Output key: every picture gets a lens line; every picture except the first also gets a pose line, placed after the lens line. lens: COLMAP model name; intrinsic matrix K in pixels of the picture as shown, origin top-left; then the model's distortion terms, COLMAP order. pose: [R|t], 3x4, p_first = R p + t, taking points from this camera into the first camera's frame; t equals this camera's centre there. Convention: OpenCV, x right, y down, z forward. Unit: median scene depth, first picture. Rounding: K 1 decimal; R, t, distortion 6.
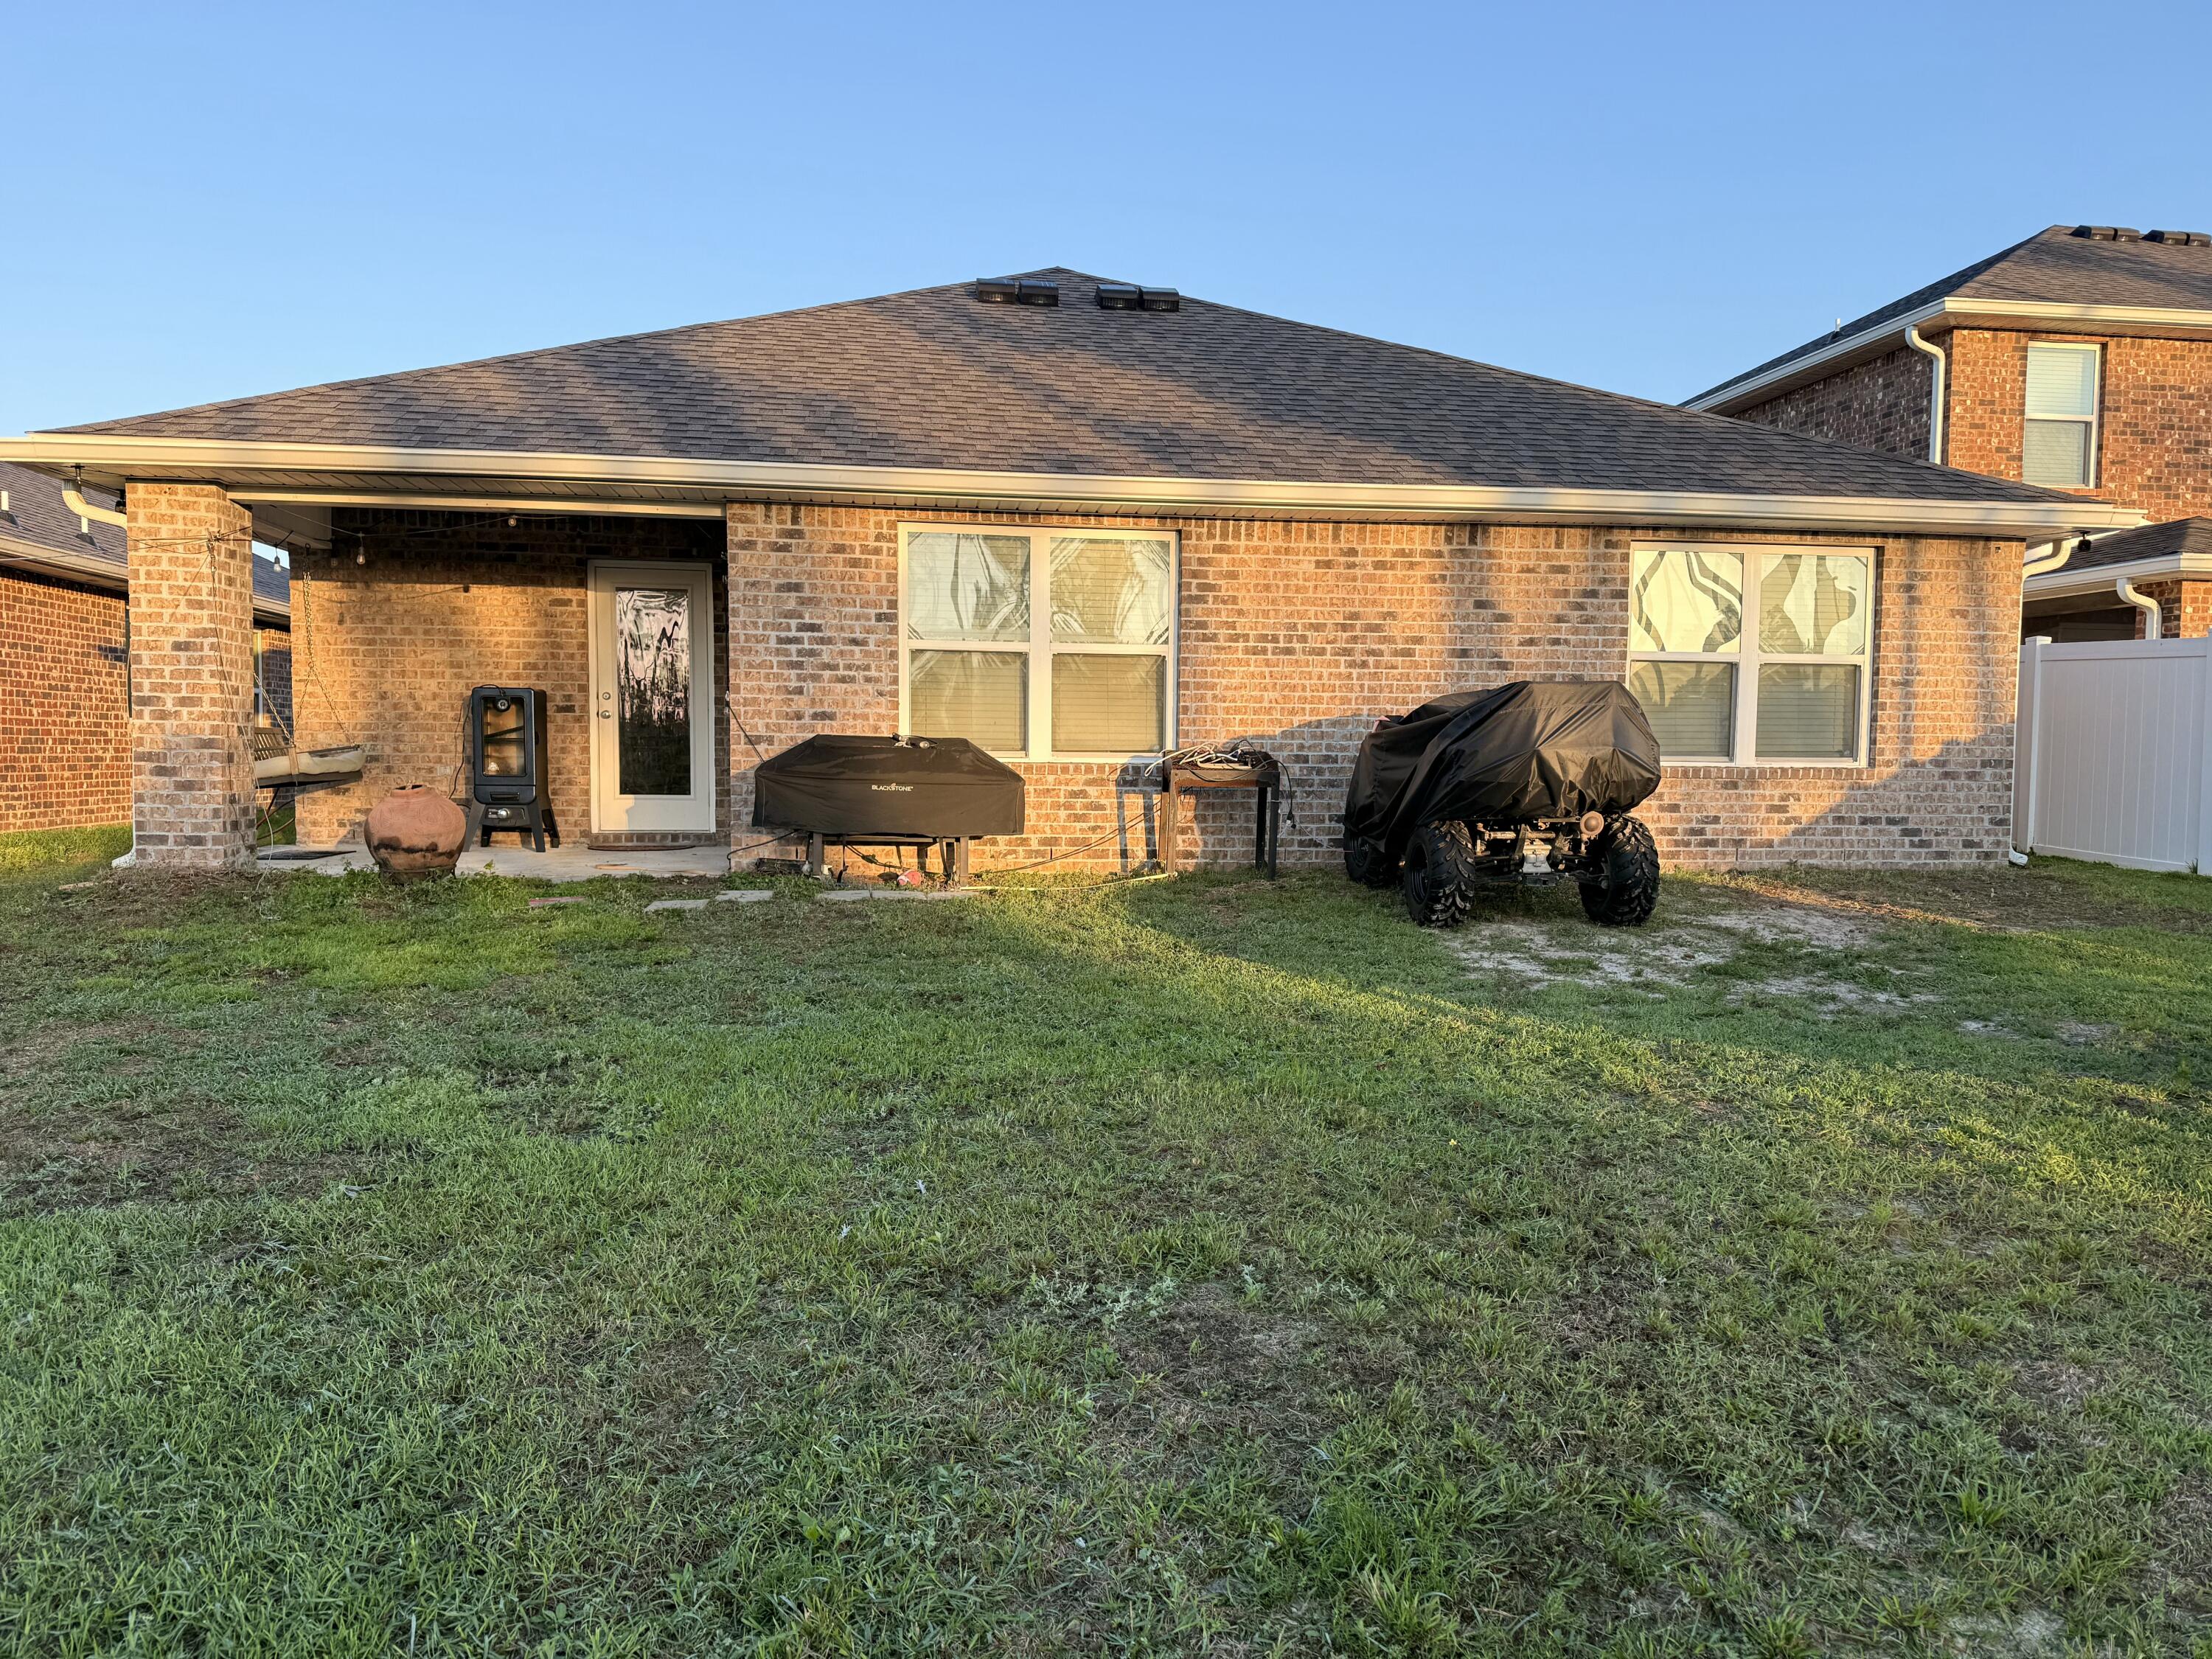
lens RADIAL K [[1534.7, 0, 1110.4], [0, 1534.7, 849.0], [0, 0, 1]] dist [0.030708, -0.037965]
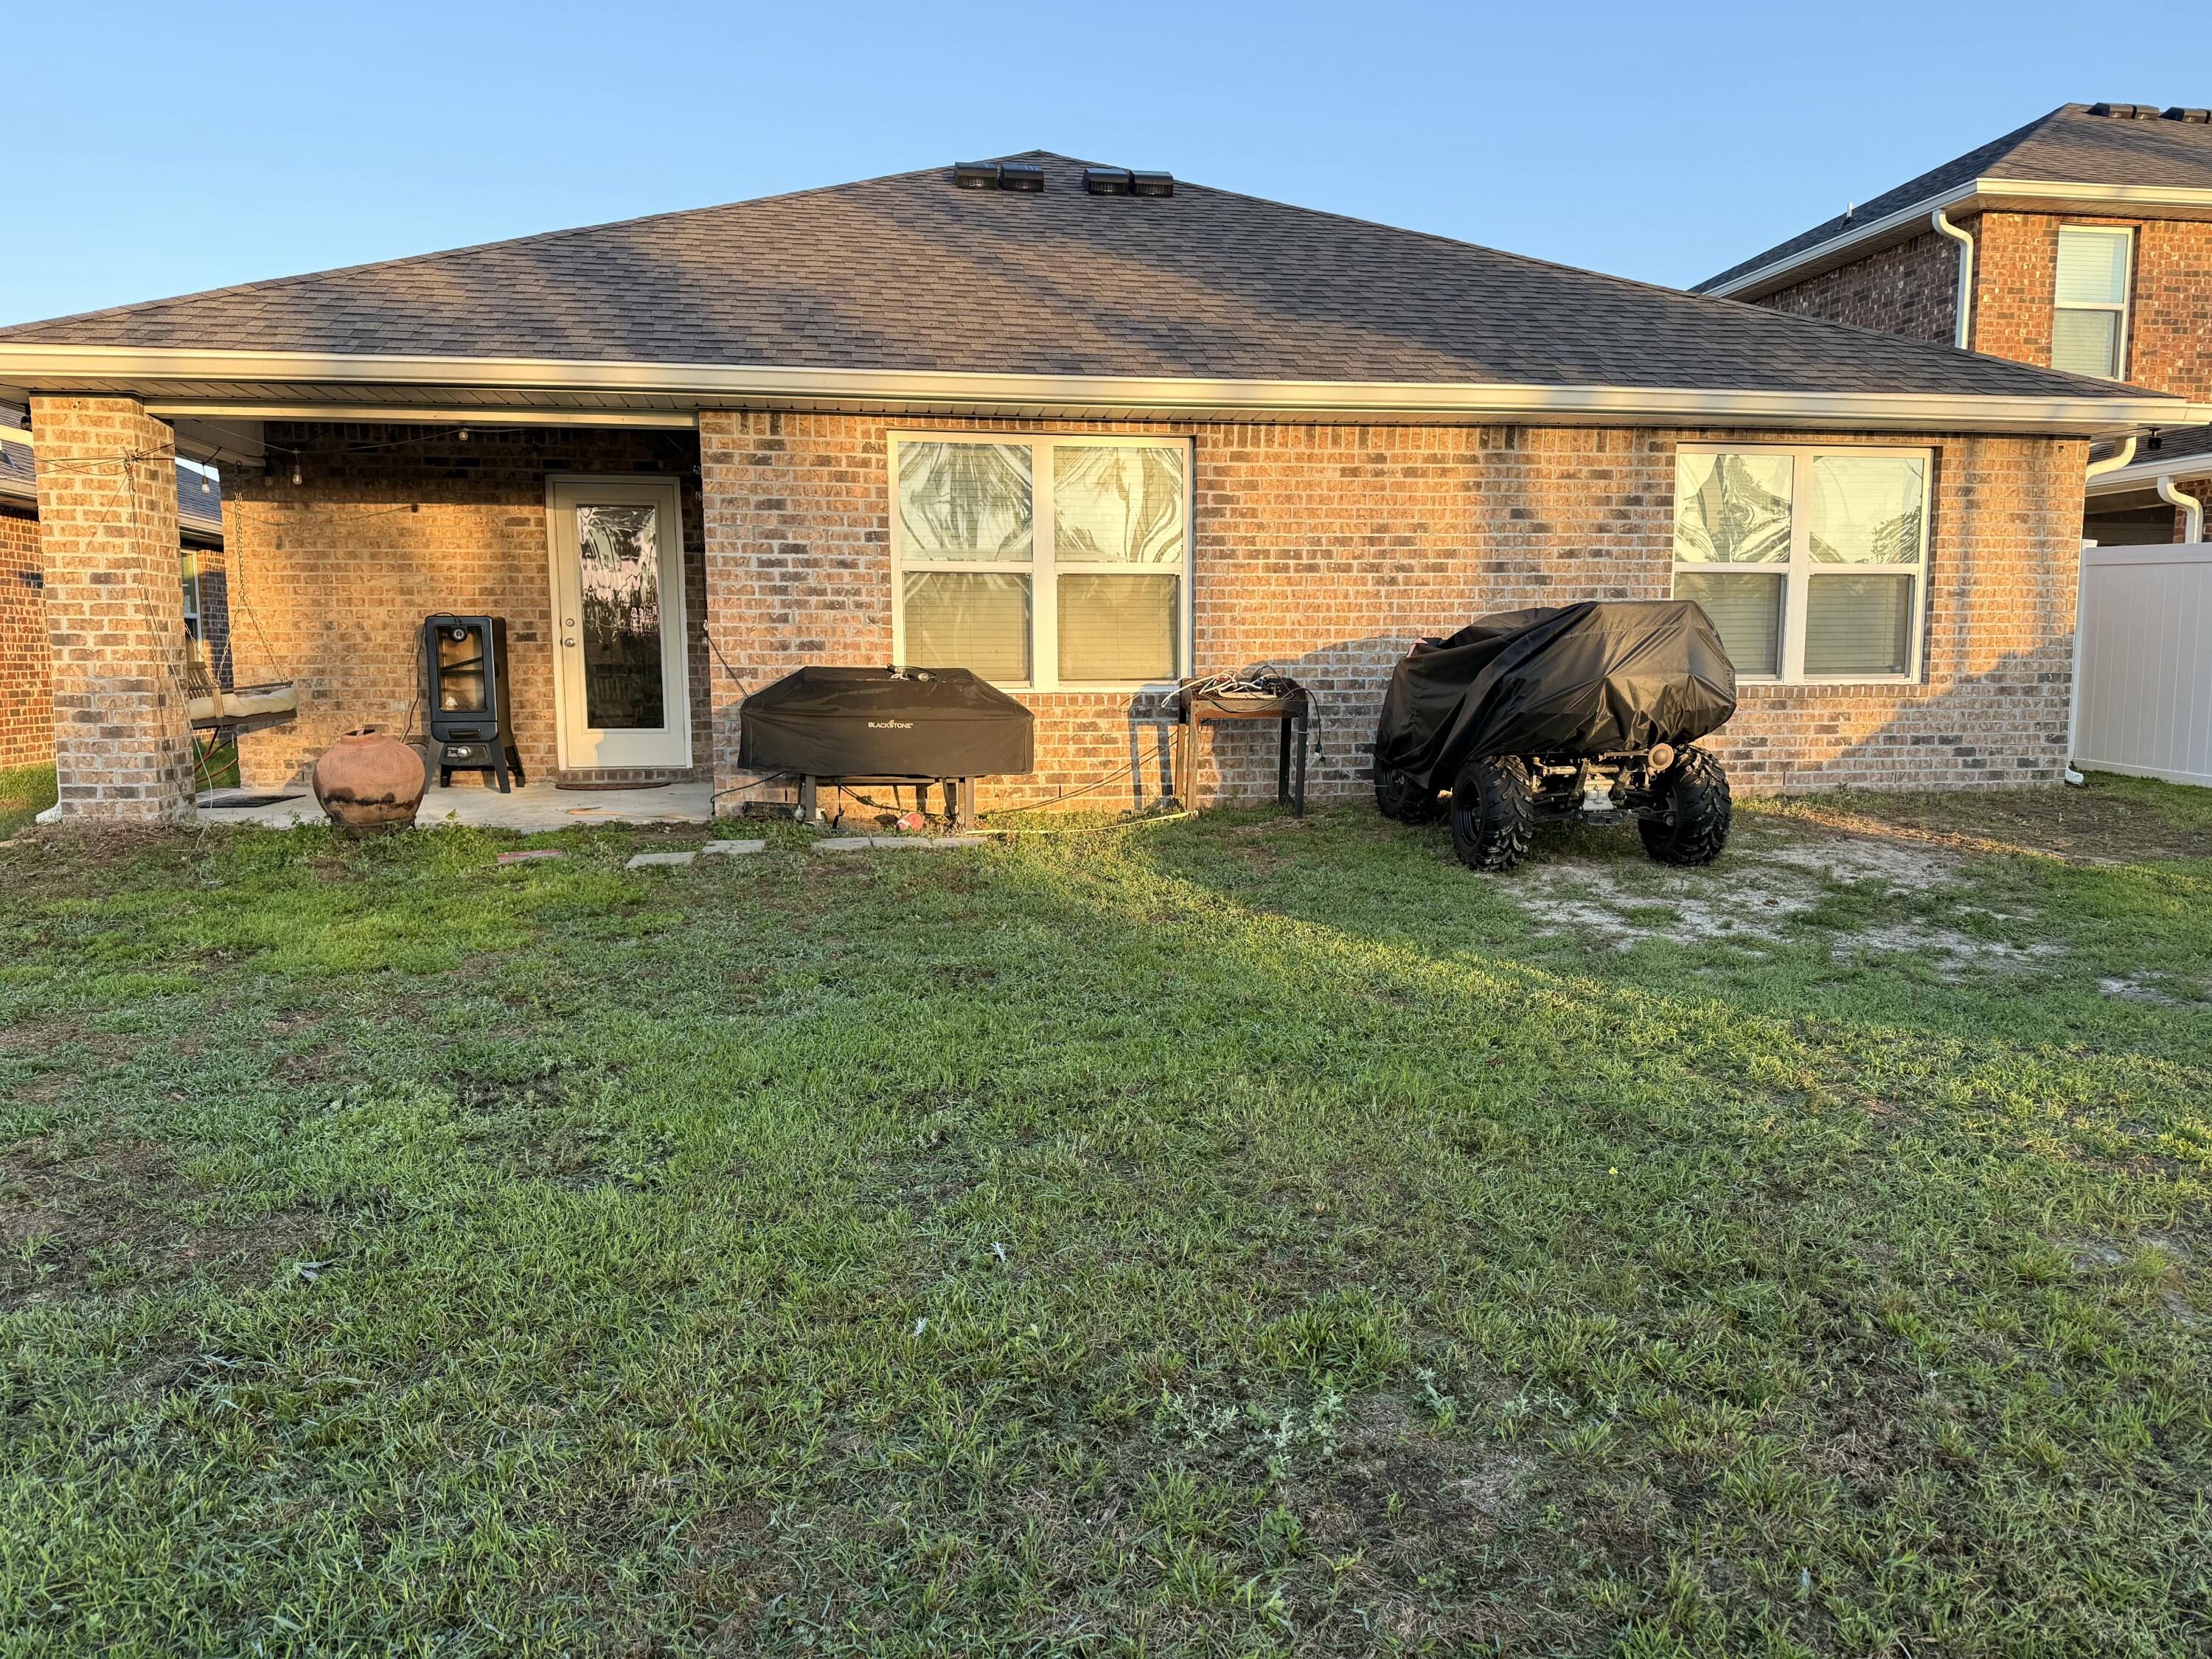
lens RADIAL K [[1534.7, 0, 1101.8], [0, 1534.7, 838.2], [0, 0, 1]] dist [0.030708, -0.037965]
pose [[0.999717, -0.015091, 0.018395, -0.031499], [0.014082, 0.998451, 0.053825, -0.018489], [-0.019179, -0.053550, 0.998381, 0.071400]]
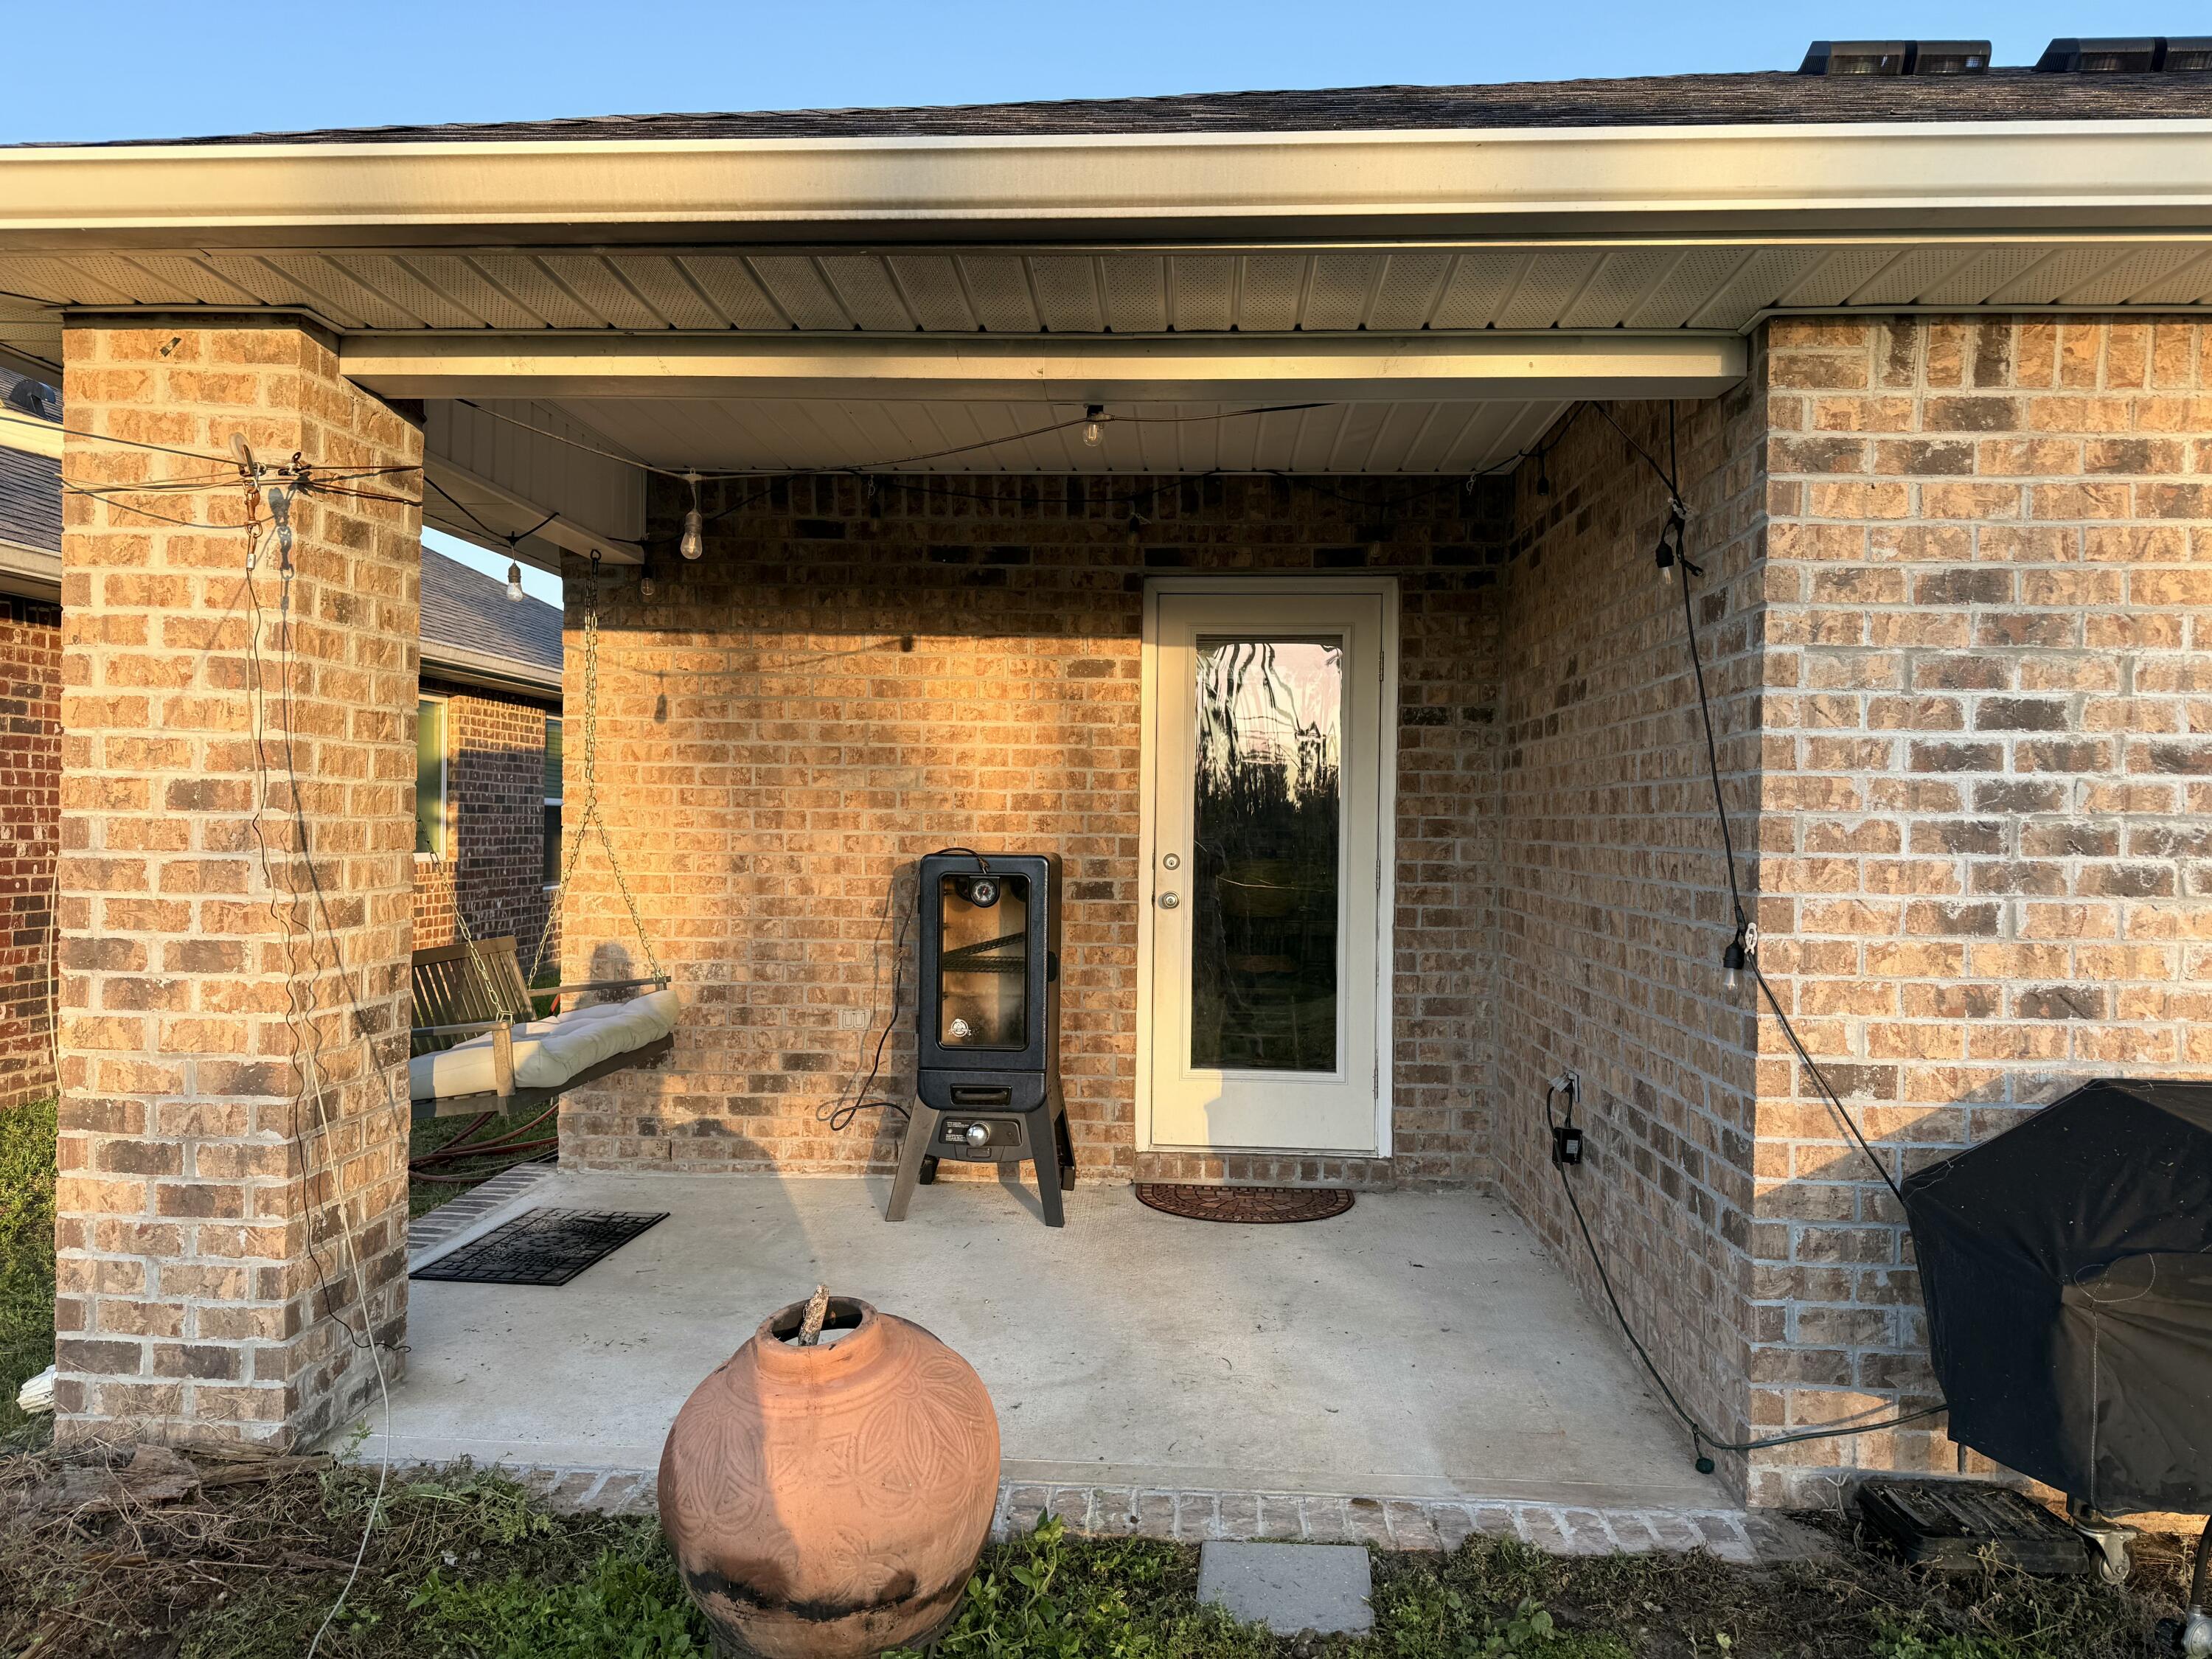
lens RADIAL K [[1534.7, 0, 1106.2], [0, 1534.7, 844.4], [0, 0, 1]] dist [0.030708, -0.037965]
pose [[0.978938, 0.005449, -0.204084, -0.313638], [-0.016581, 0.998463, -0.052876, -0.099535], [0.203482, 0.055146, 0.977524, 0.665493]]
